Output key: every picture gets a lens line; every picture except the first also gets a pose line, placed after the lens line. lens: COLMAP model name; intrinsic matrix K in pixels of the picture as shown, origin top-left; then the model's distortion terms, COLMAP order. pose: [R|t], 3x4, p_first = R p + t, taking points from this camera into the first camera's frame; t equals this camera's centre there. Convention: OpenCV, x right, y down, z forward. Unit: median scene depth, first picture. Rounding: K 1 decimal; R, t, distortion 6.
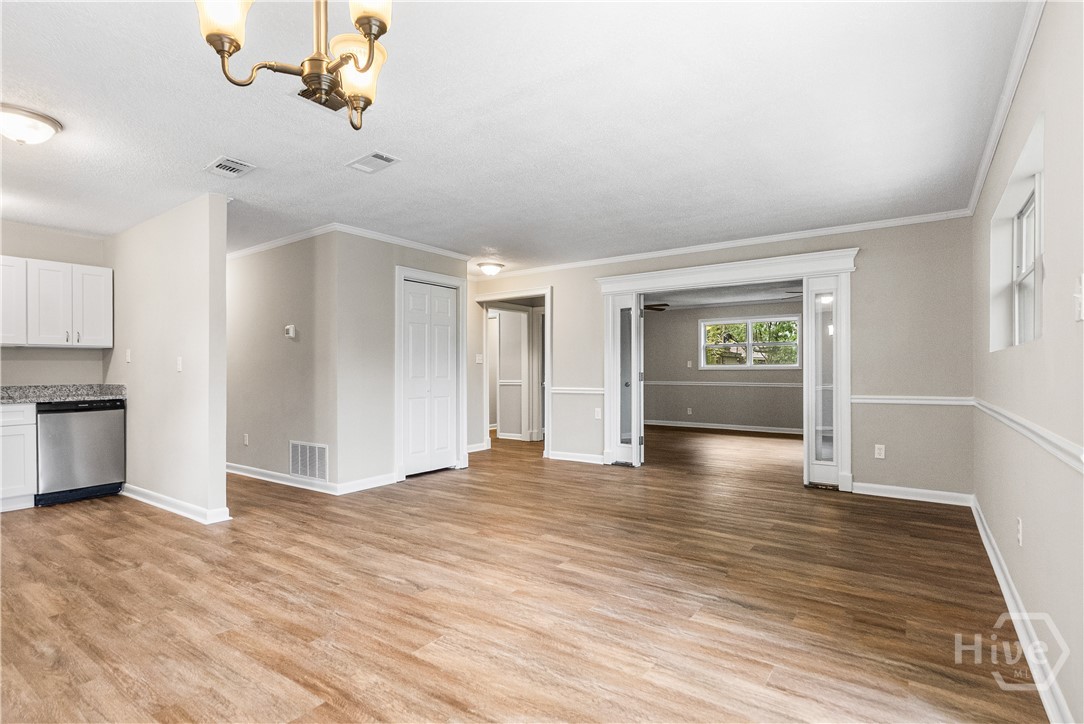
lens RADIAL K [[539.5, 0, 543.4], [0, 539.5, 367.6], [0, 0, 1]] dist [-0.001552, 0.000053]
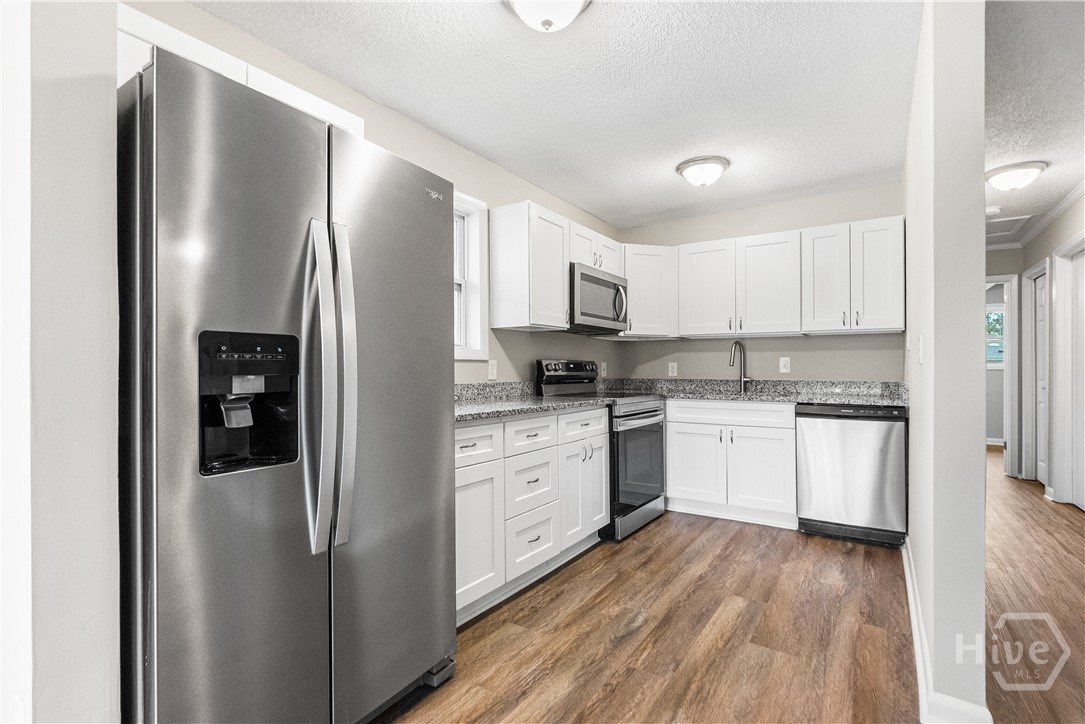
lens RADIAL K [[496.3, 0, 554.8], [0, 496.3, 367.2], [0, 0, 1]] dist [-0.000757, 0.000118]
pose [[0.044721, 0.002878, -0.998995, -0.297017], [0.003973, 0.999987, 0.003058, 0.011704], [0.998992, -0.004106, 0.044709, 0.827581]]
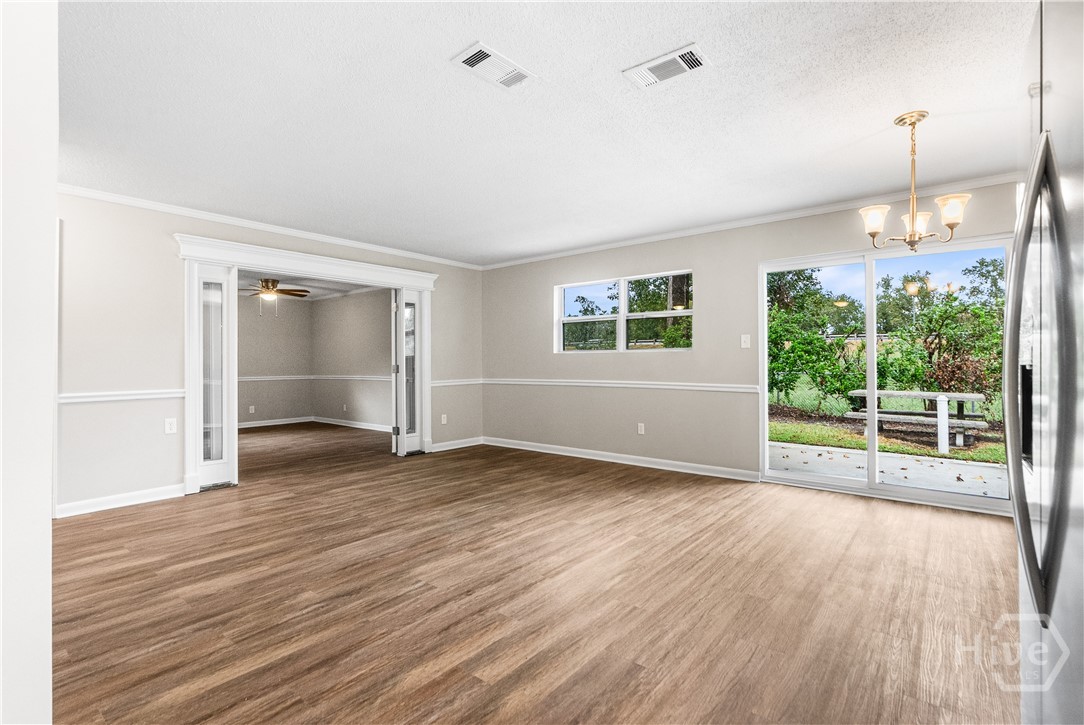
lens RADIAL K [[505.9, 0, 548.1], [0, 505.9, 357.5], [0, 0, 1]] dist [-0.000839, 0.000360]
pose [[0.065801, 0.015106, 0.997718, -1.011498], [0.001220, 0.999883, -0.015219, 0.015212], [-0.997832, 0.002219, 0.065775, 0.917472]]
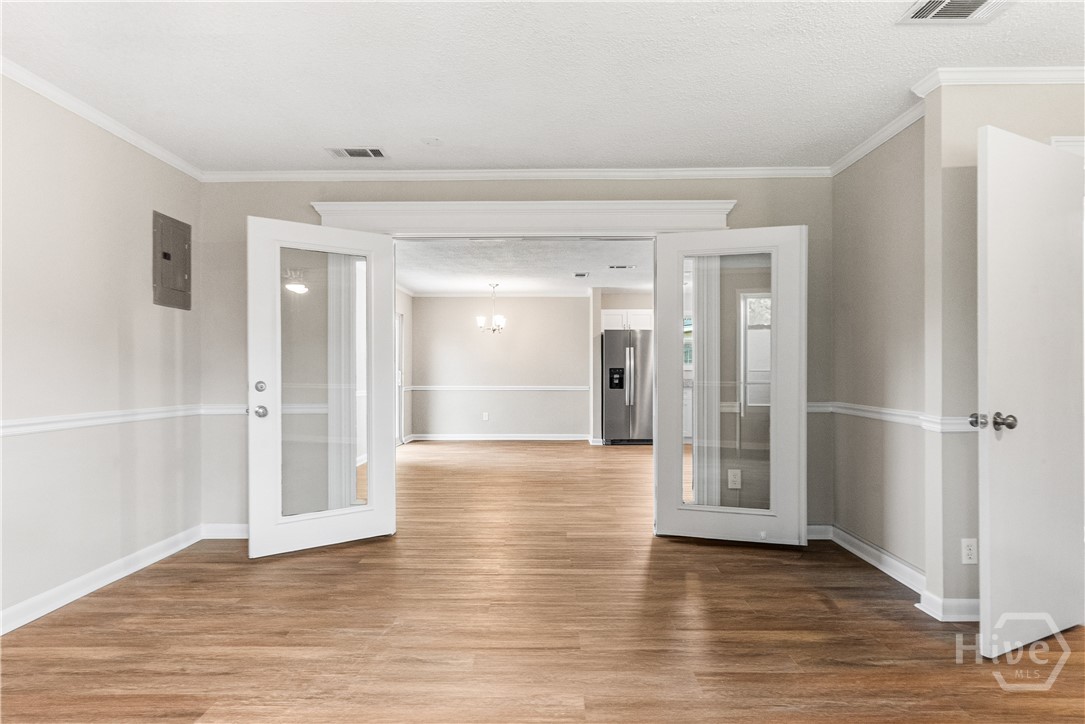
lens RADIAL K [[635.1, 0, 542.5], [0, 635.1, 362.0], [0, 0, 1]] dist [-0.001162, -0.000246]
pose [[-0.819921, -0.001018, -0.572476, 1.294079], [0.004920, 0.999949, -0.008824, -0.016023], [0.572456, -0.010052, -0.819874, 2.828244]]
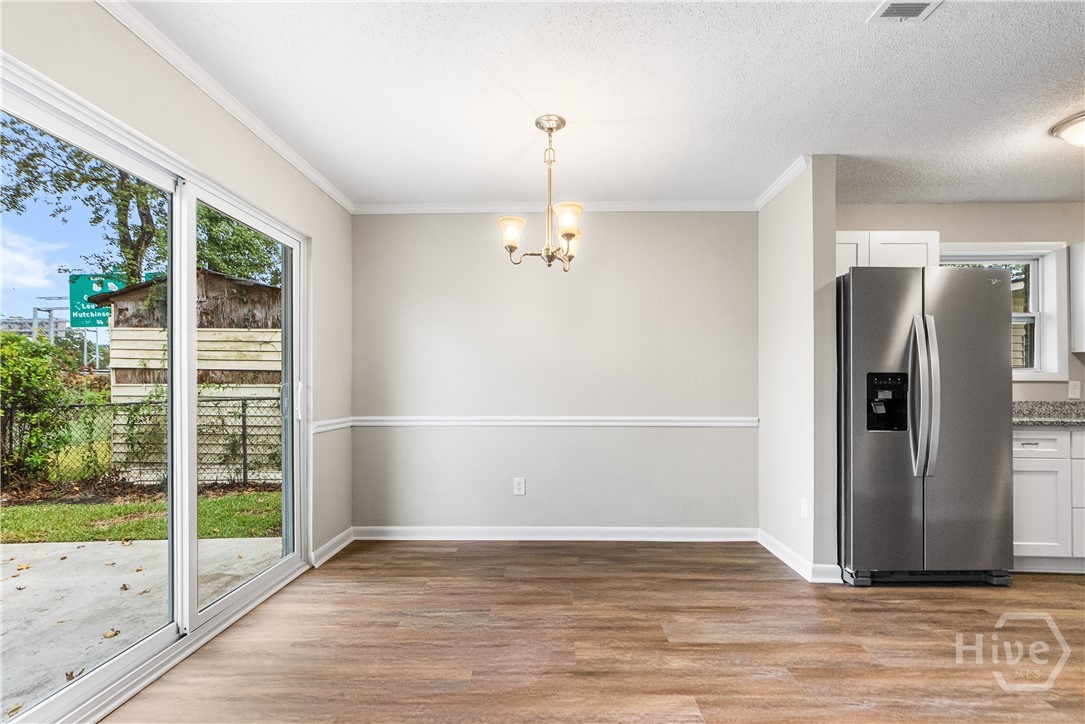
lens RADIAL K [[488.6, 0, 544.4], [0, 488.6, 384.8], [0, 0, 1]] dist [-0.002459, -0.000172]
pose [[-0.830867, -0.000555, -0.556471, 0.264271], [0.003843, 0.999970, -0.006736, 0.011147], [0.556458, -0.007736, -0.830840, 0.985179]]
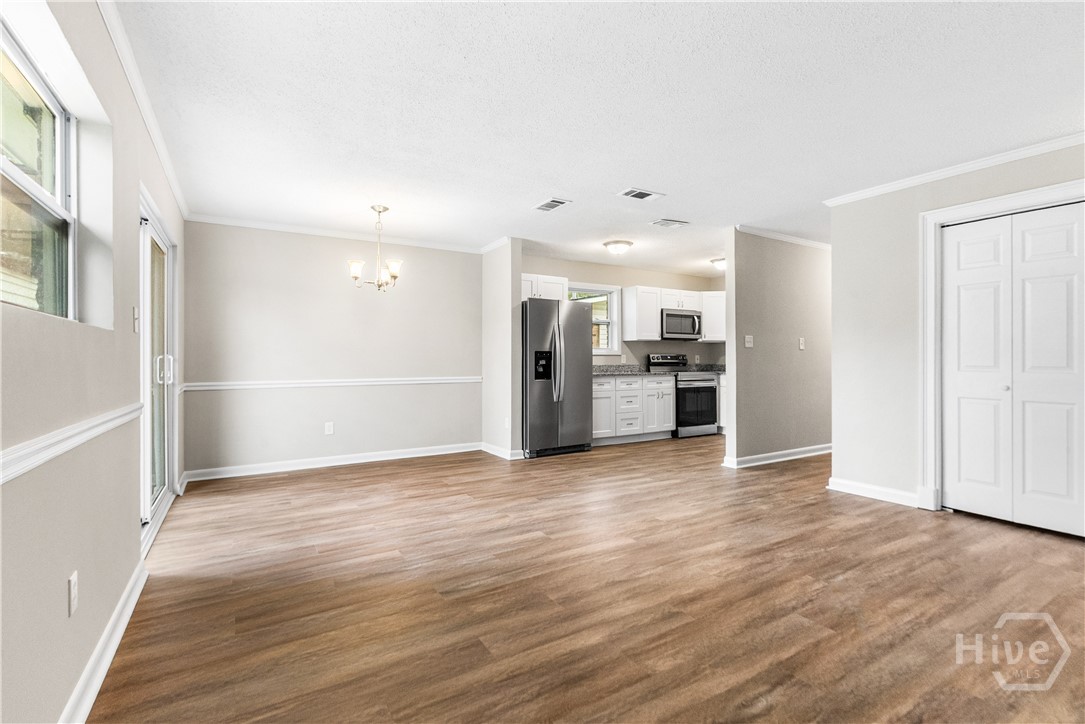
lens RADIAL K [[506.3, 0, 548.6], [0, 506.3, 357.0], [0, 0, 1]] dist [-0.000839, 0.000360]
pose [[-0.391172, 0.002574, -0.920314, 0.898320], [0.006538, 0.999979, 0.000018, 0.007755], [0.920295, -0.006010, -0.391180, 1.310156]]
